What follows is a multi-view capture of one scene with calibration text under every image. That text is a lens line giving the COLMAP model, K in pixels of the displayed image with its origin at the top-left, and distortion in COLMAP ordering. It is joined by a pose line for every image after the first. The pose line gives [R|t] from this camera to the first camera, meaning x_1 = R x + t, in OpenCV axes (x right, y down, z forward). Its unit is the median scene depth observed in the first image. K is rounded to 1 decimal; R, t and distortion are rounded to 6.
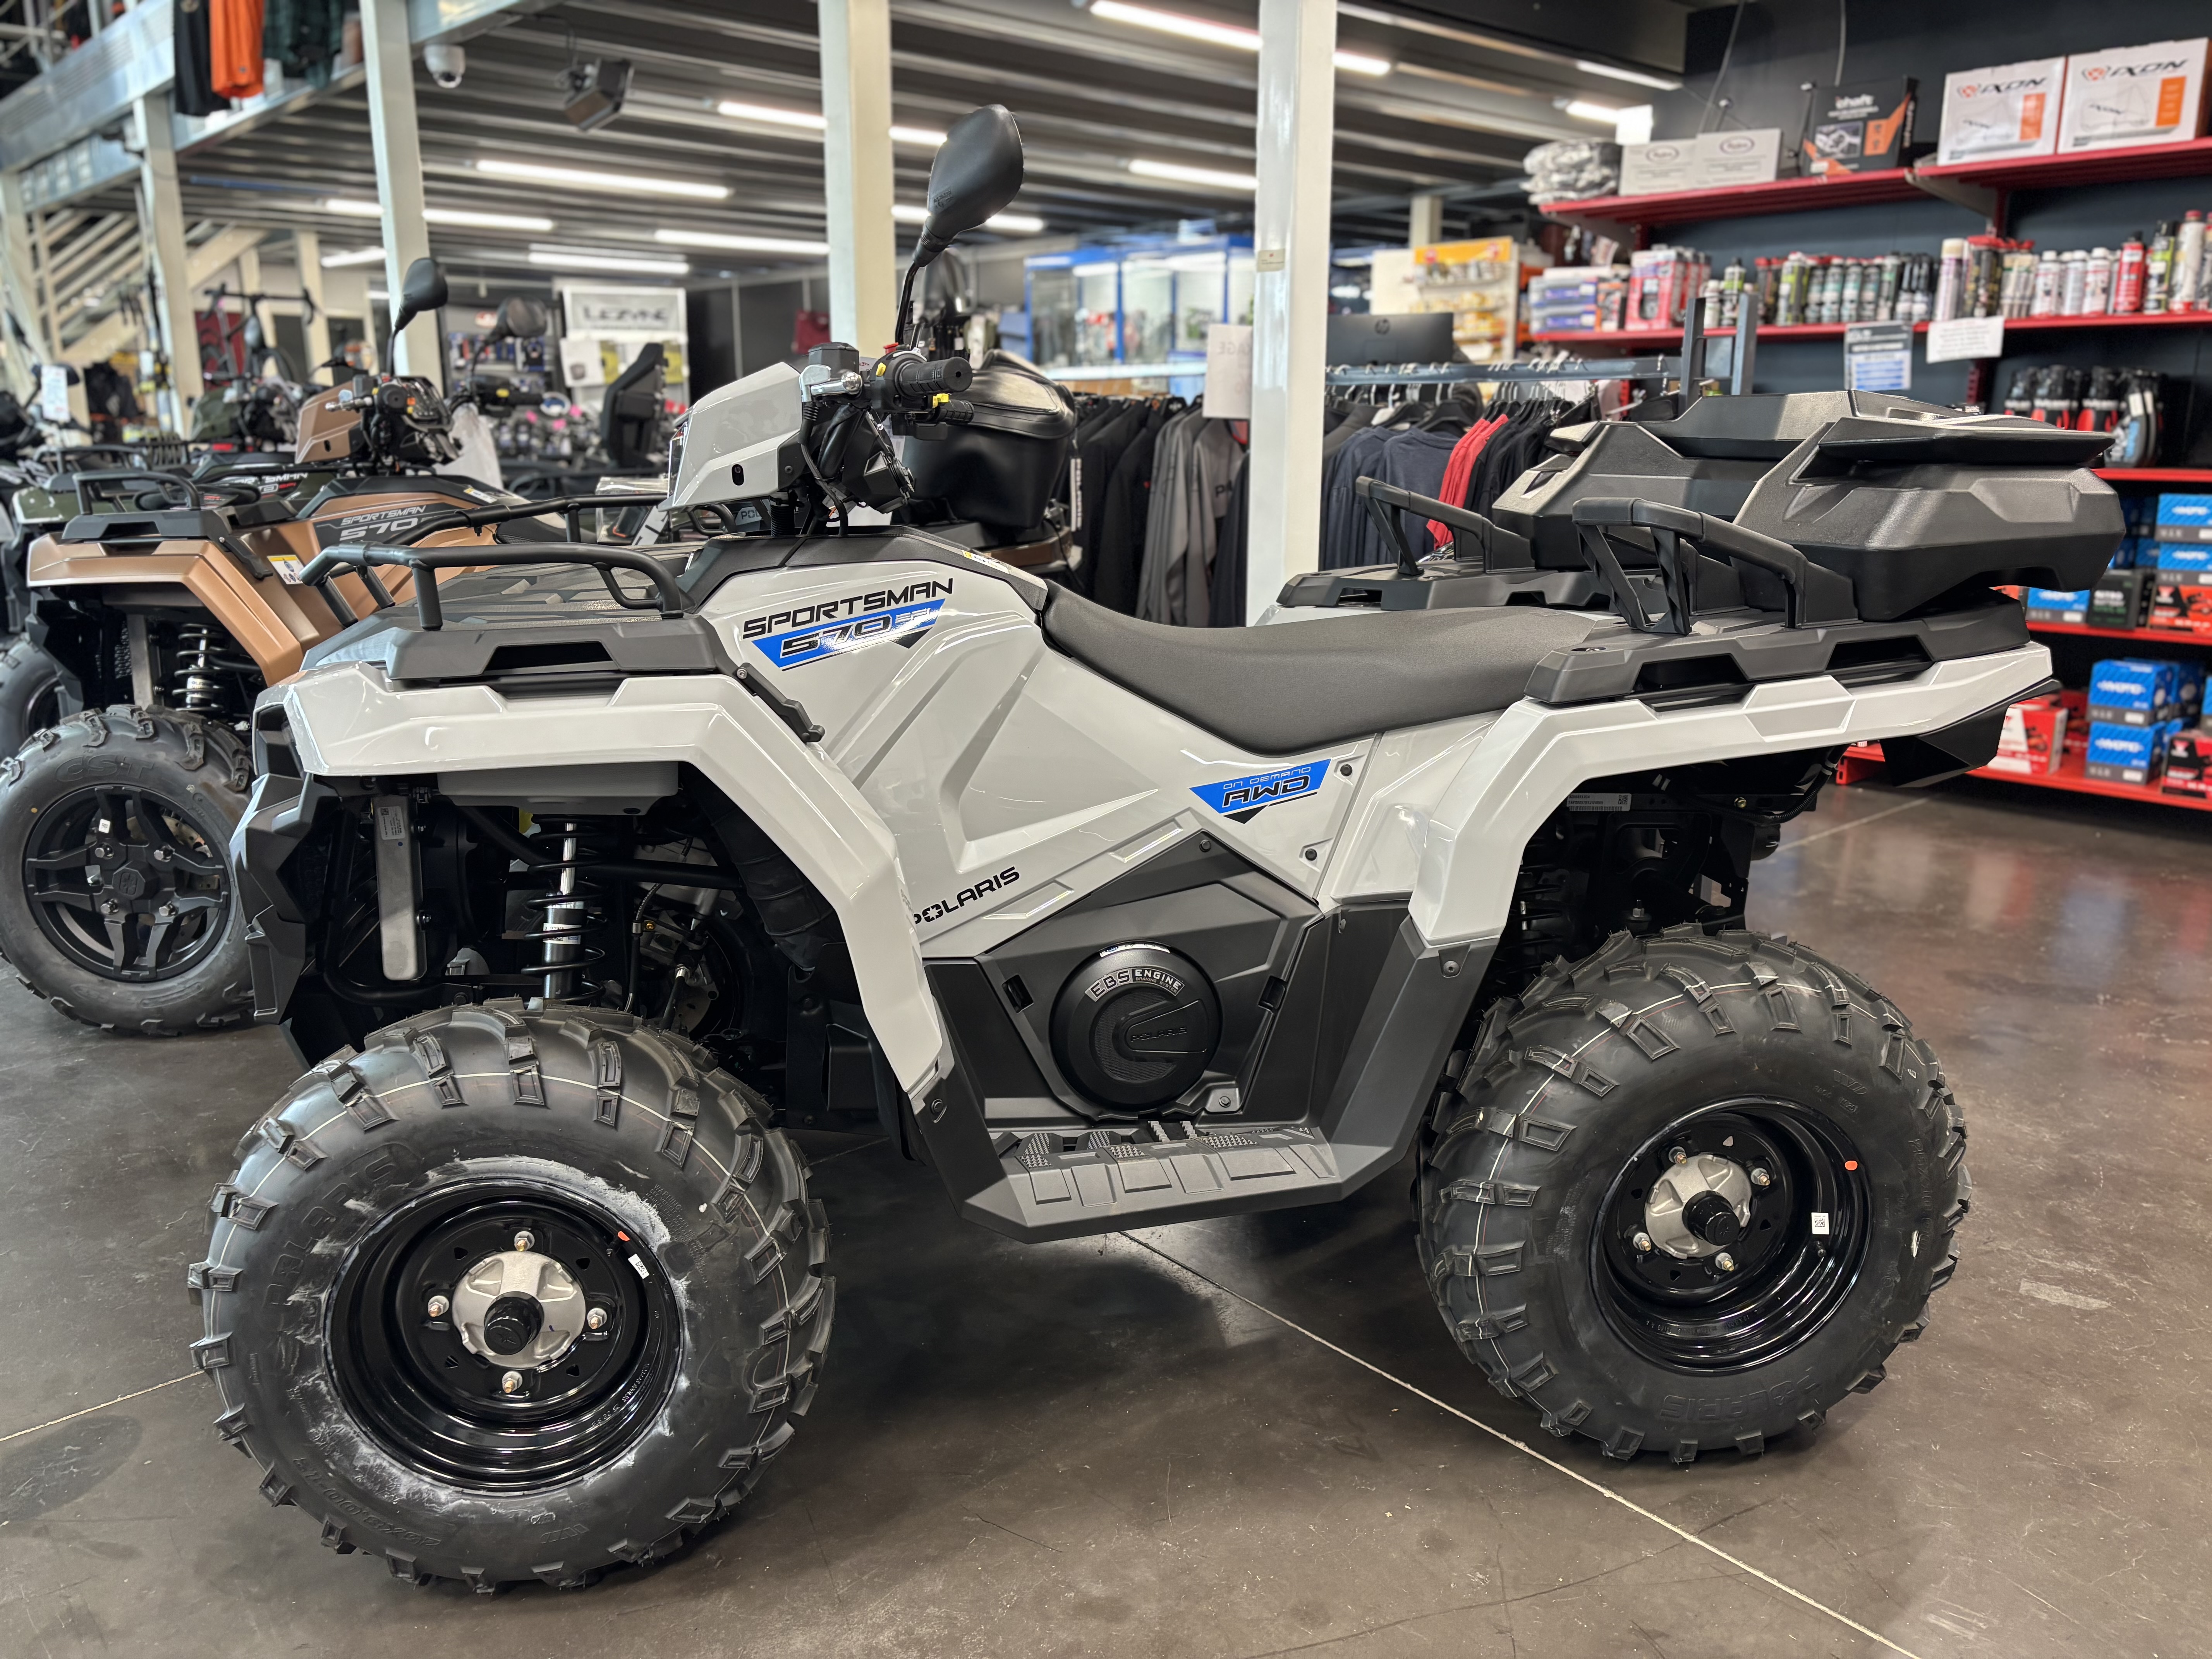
lens RADIAL K [[1625.7, 0, 1138.4], [0, 1625.7, 841.2], [0, 0, 1]] dist [0.056908, -0.053913]
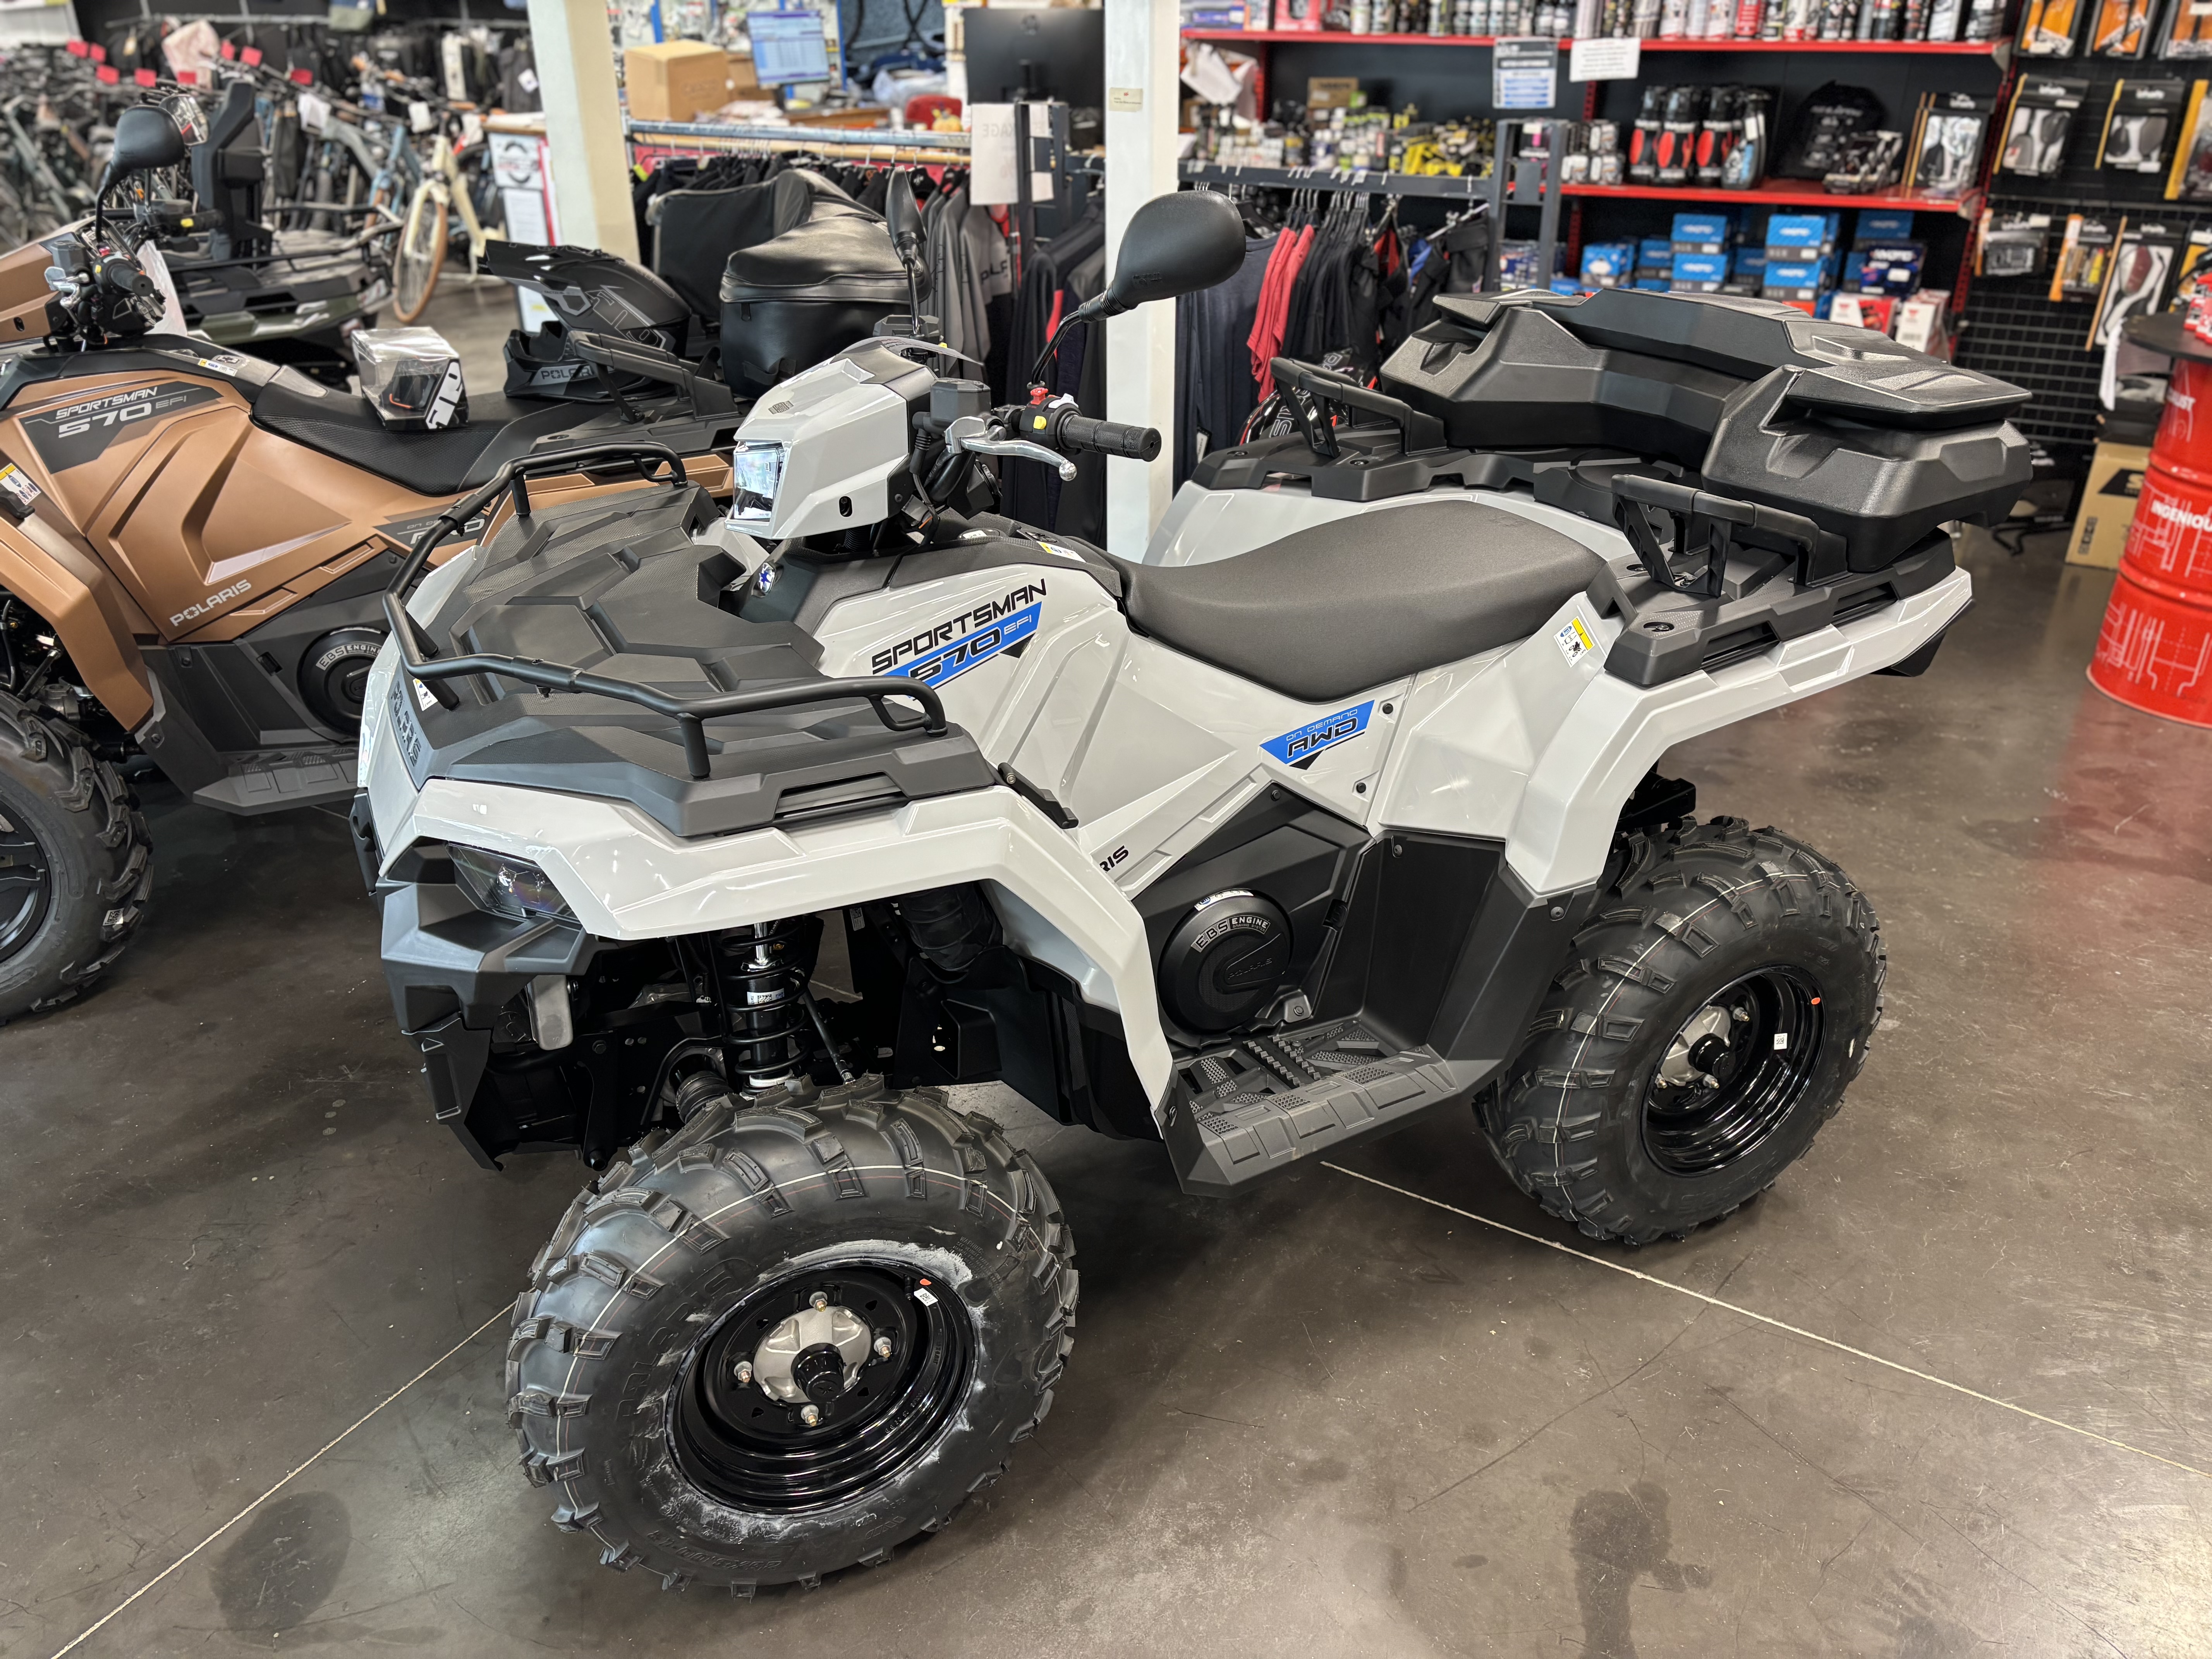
lens RADIAL K [[1627.0, 0, 1116.5], [0, 1627.0, 829.4], [0, 0, 1]] dist [0.028109, -0.006103]
pose [[0.957260, -0.135888, 0.255317, -0.337479], [0.076600, 0.970348, 0.229255, -0.229520], [-0.278899, -0.199899, 0.939285, 0.002805]]
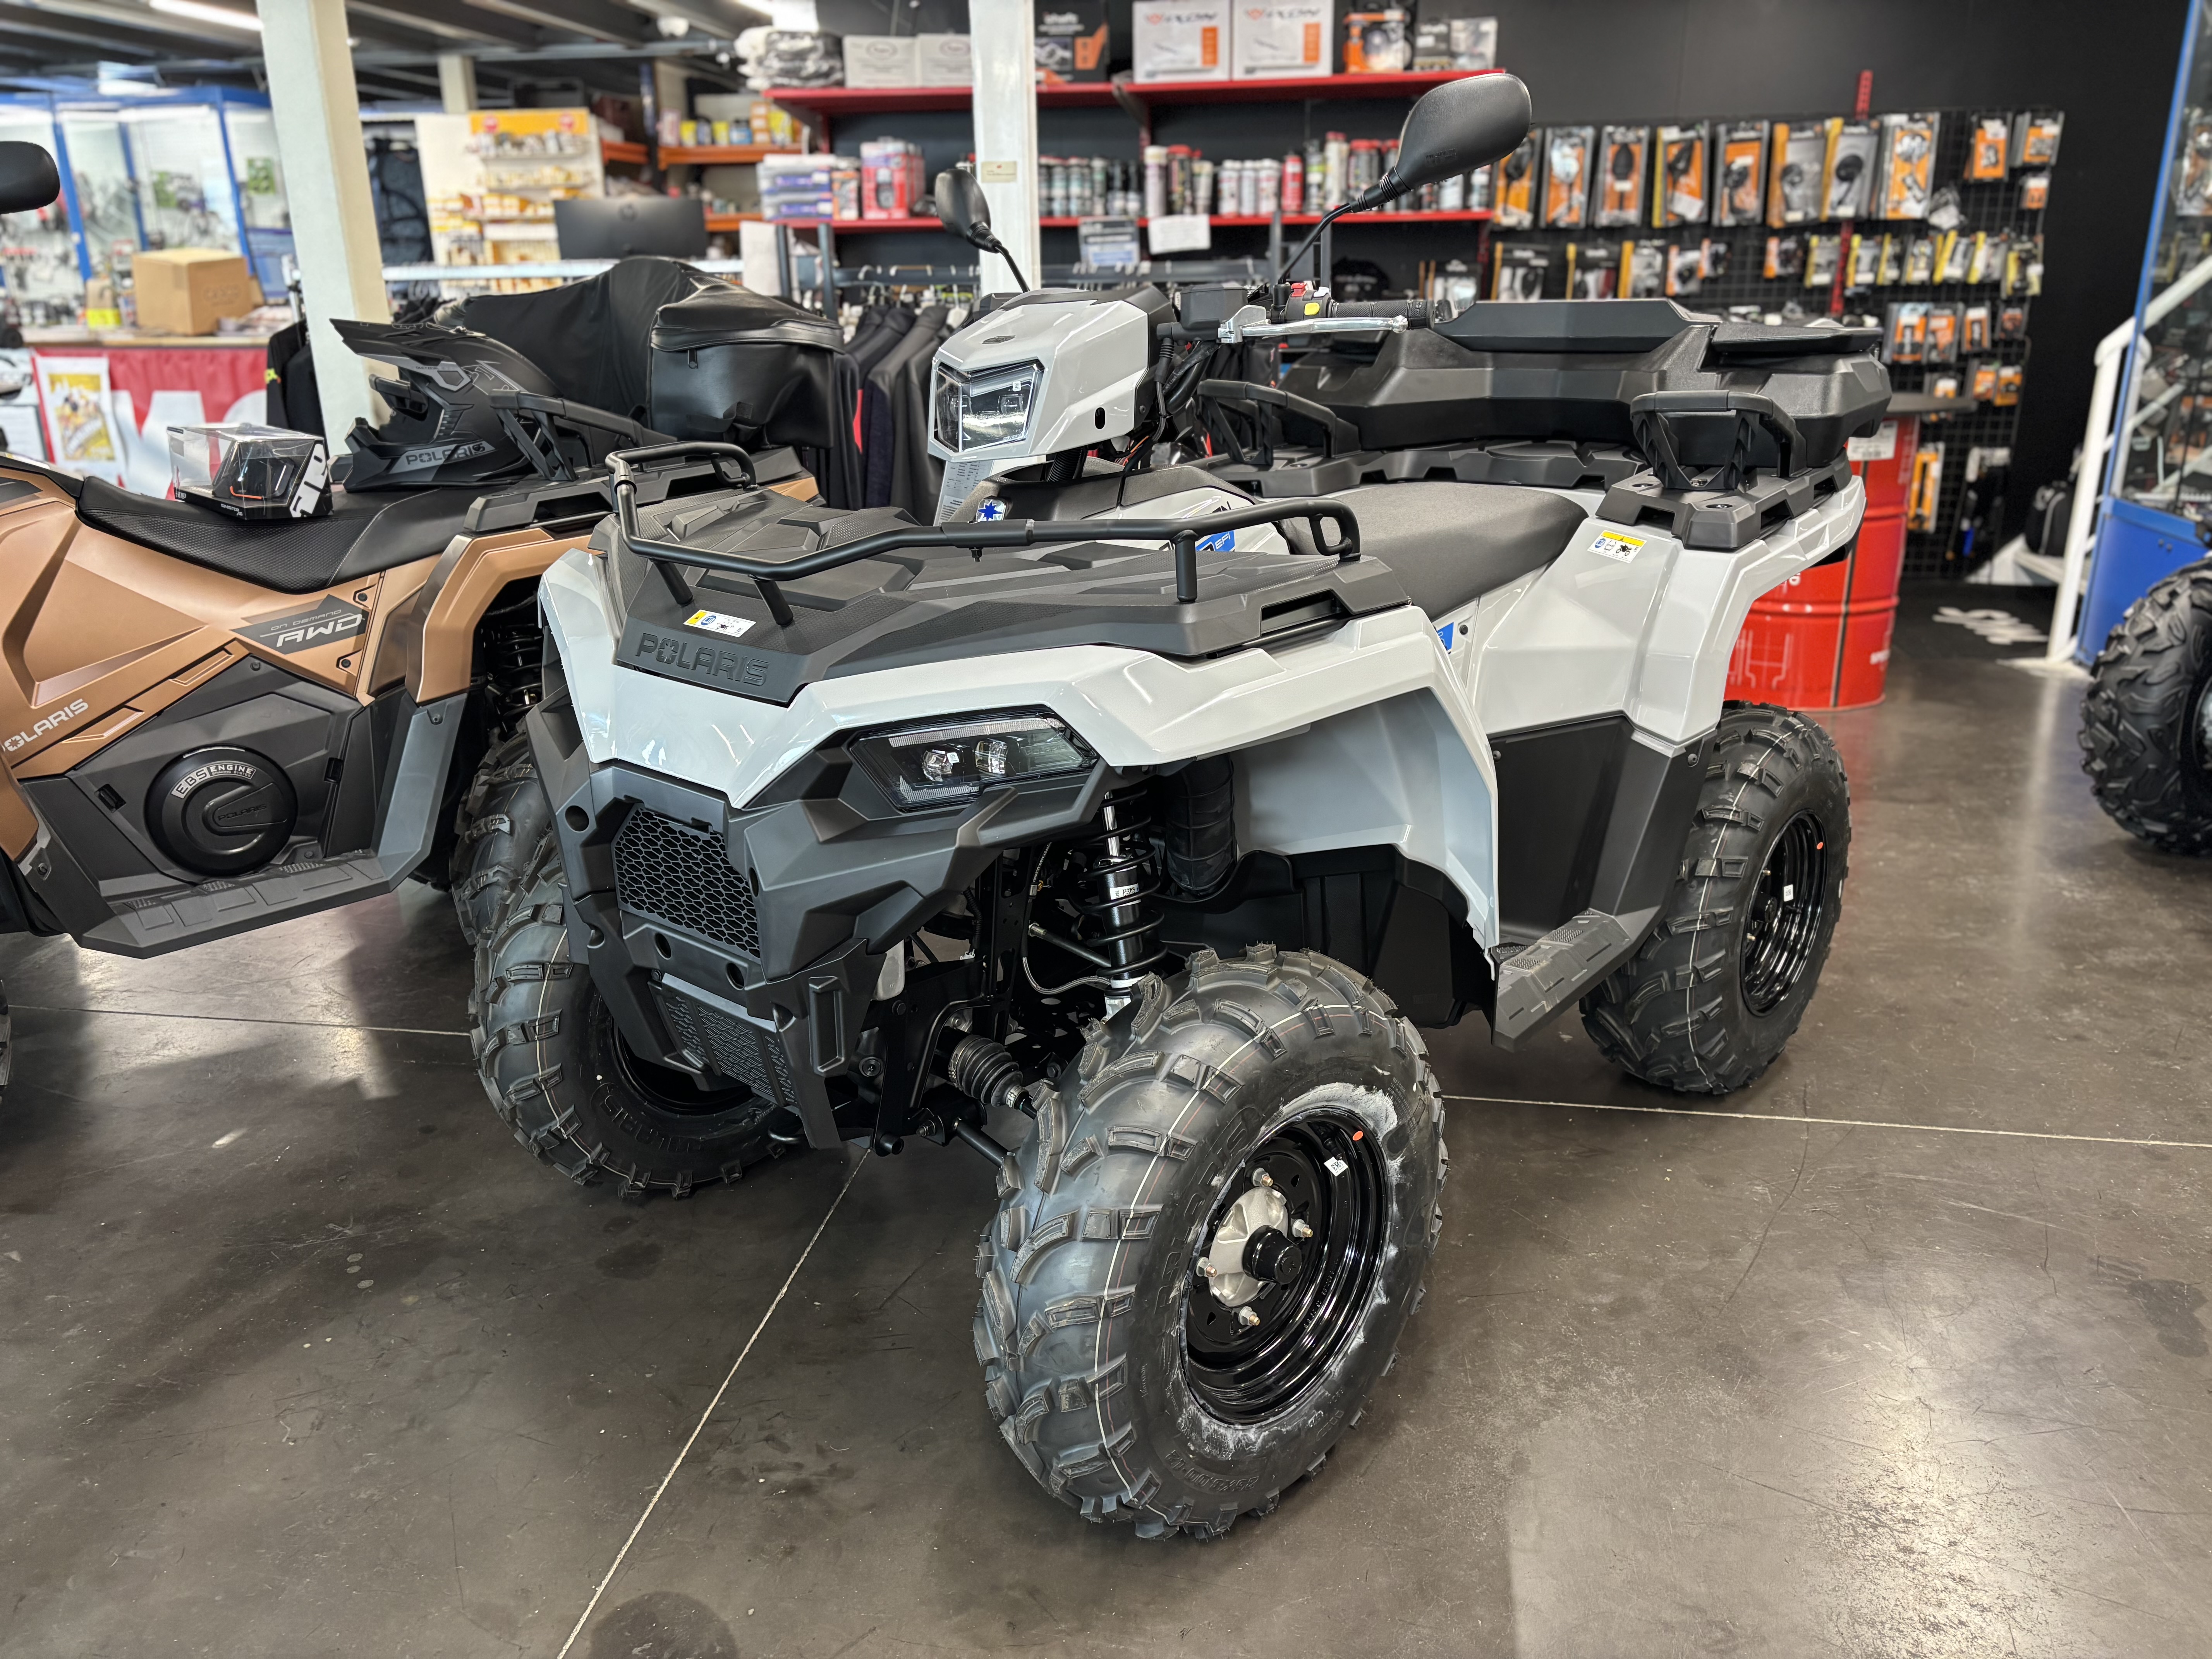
lens RADIAL K [[1630.8, 0, 1107.9], [0, 1630.8, 828.3], [0, 0, 1]] dist [0.023887, -0.014739]
pose [[0.788408, -0.211197, 0.577761, -0.805454], [0.171697, 0.977441, 0.123001, -0.093336], [-0.590705, 0.002225, 0.806884, 0.179946]]
